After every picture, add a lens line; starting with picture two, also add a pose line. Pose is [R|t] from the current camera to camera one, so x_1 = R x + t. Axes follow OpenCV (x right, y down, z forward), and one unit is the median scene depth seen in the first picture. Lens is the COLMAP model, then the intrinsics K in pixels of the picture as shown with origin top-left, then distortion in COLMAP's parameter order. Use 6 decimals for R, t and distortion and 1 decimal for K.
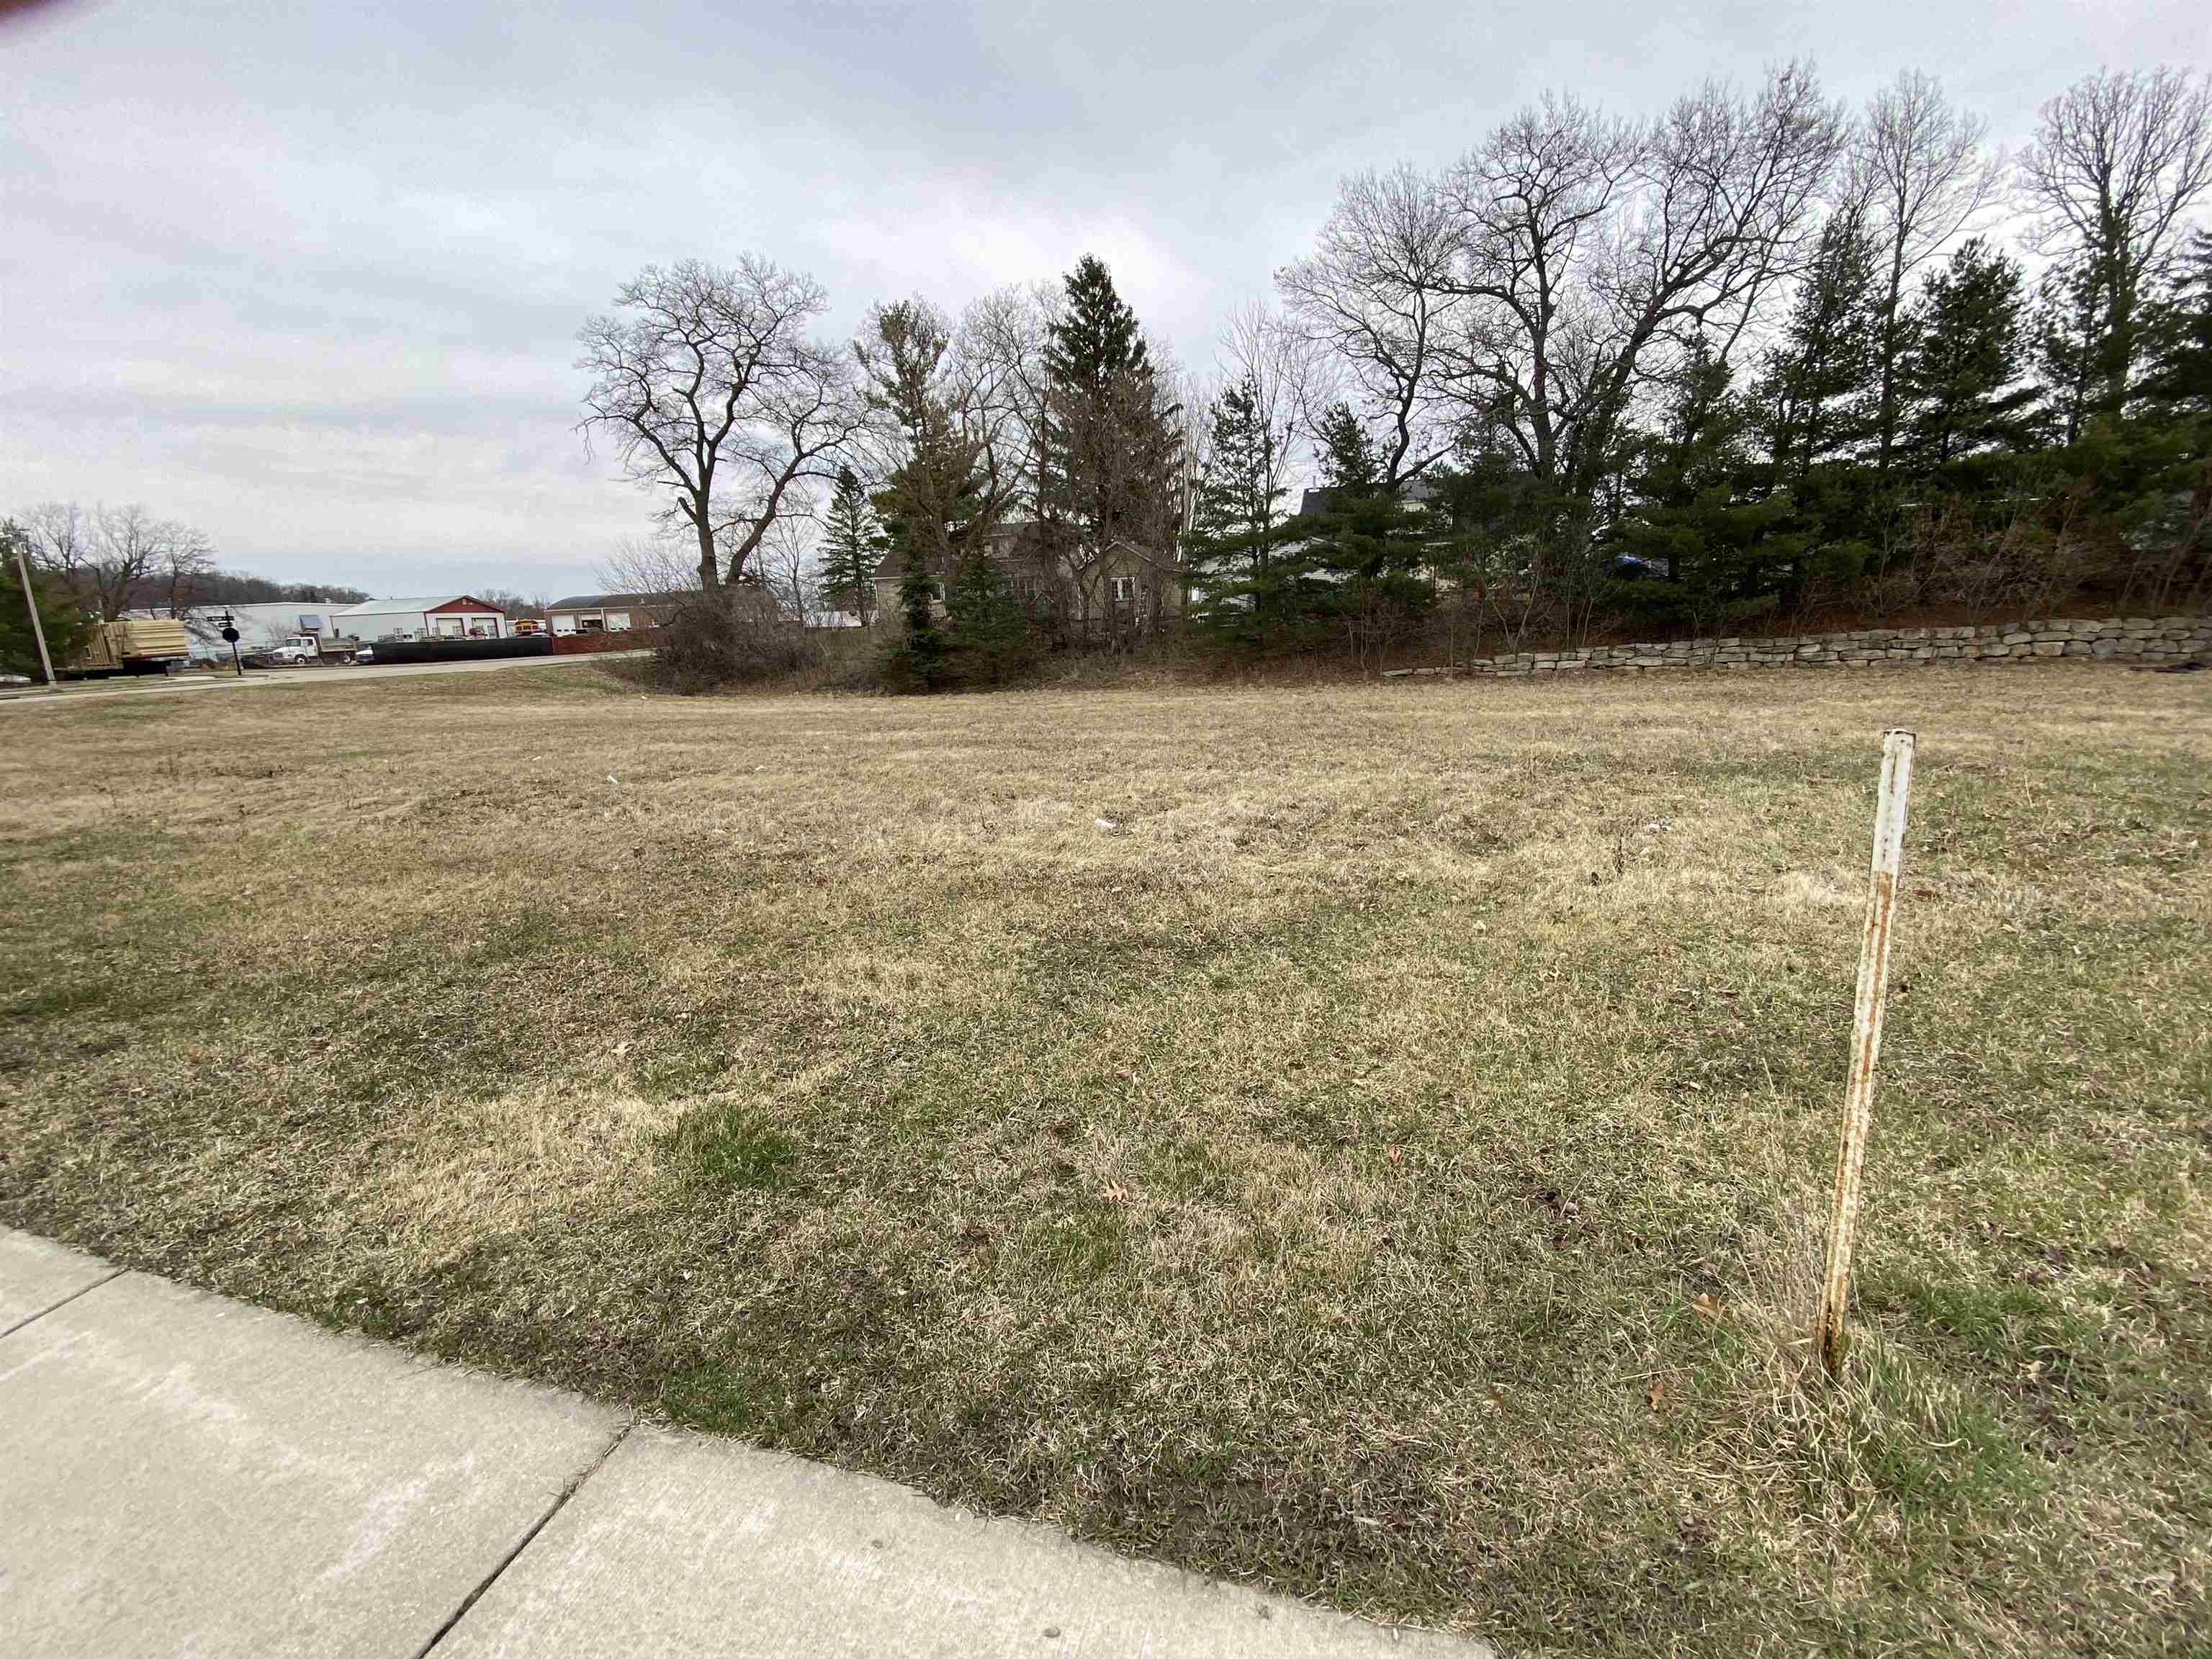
lens RADIAL K [[885.3, 0, 1106.5], [0, 885.3, 847.0], [0, 0, 1]] dist [-0.030425, -0.002487]
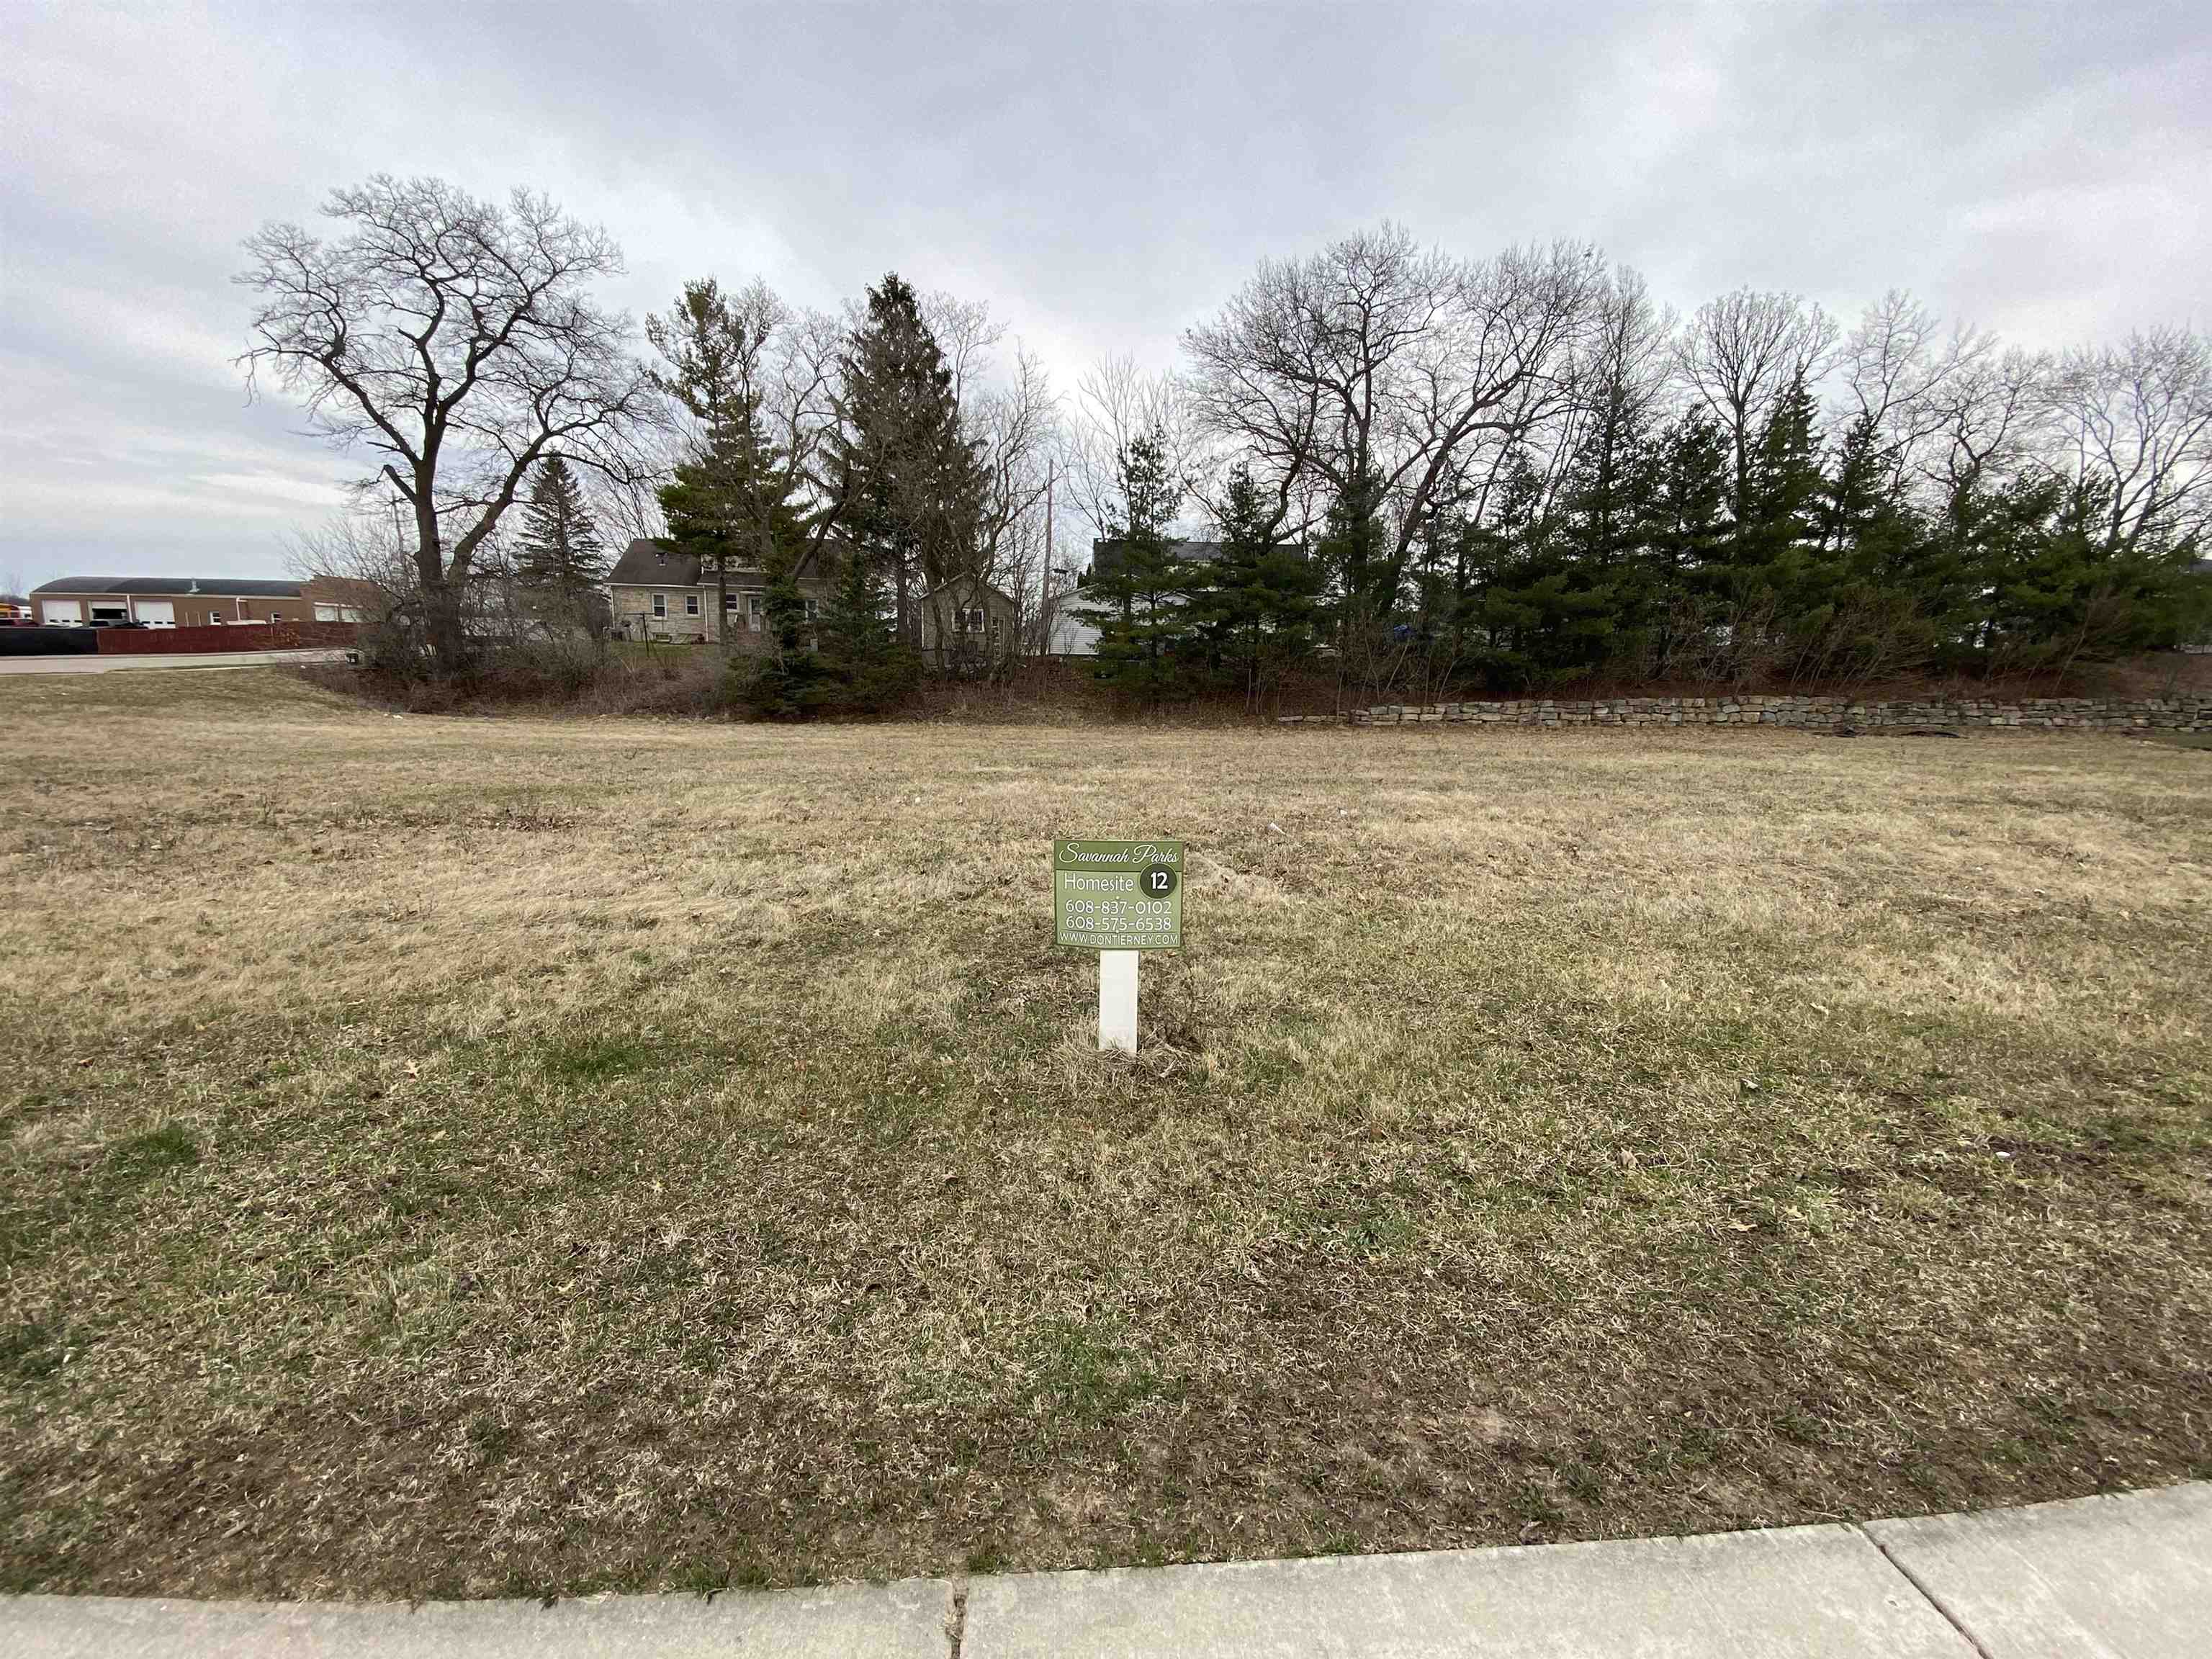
lens RADIAL K [[885.3, 0, 1115.0], [0, 885.3, 842.4], [0, 0, 1]] dist [-0.030425, -0.002487]
pose [[0.930958, -0.013746, 0.364868, -0.187324], [0.030211, 0.998764, -0.039456, -0.008182], [-0.363874, 0.047755, 0.930223, 0.059968]]
